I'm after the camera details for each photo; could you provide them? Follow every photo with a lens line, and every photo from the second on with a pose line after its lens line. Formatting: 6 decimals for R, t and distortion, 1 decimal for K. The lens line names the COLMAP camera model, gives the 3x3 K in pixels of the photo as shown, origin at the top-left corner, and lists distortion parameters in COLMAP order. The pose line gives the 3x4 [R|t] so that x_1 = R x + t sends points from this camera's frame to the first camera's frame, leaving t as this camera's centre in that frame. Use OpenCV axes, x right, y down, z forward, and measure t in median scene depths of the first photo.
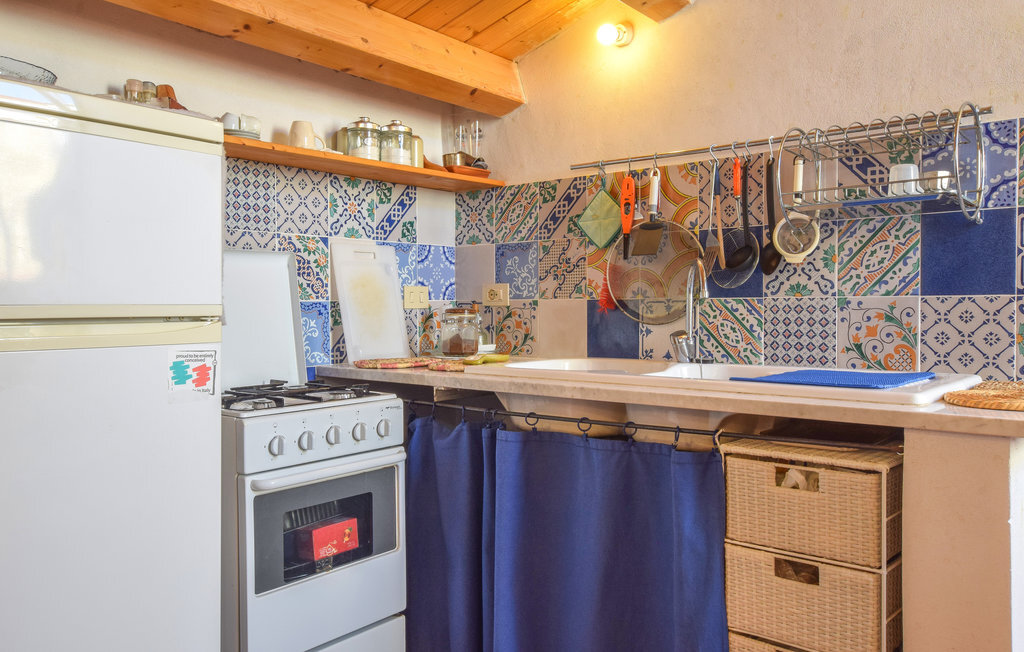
lens RADIAL K [[832.7, 0, 512.0], [0, 832.7, 326.0], [0, 0, 1]] dist [0.011144, 0.011022]
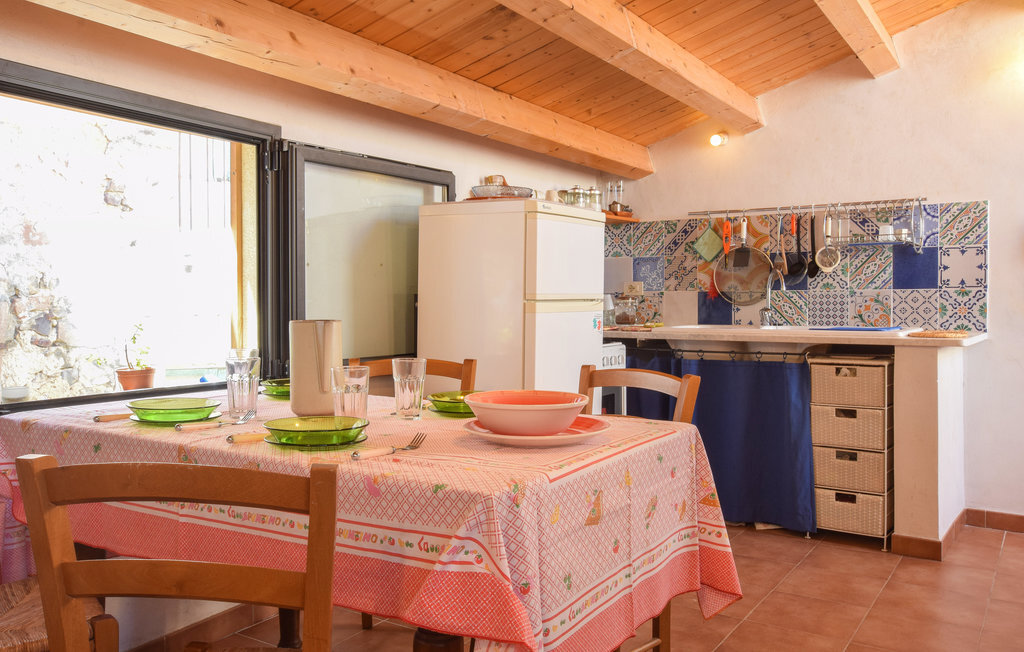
lens RADIAL K [[847.7, 0, 512.0], [0, 847.7, 326.0], [0, 0, 1]] dist [0.000024, 0.012728]
pose [[0.996122, -0.004589, 0.087866, -0.540697], [0.003722, 0.999943, 0.010029, 0.024974], [-0.087907, -0.009663, 0.996082, -0.852670]]
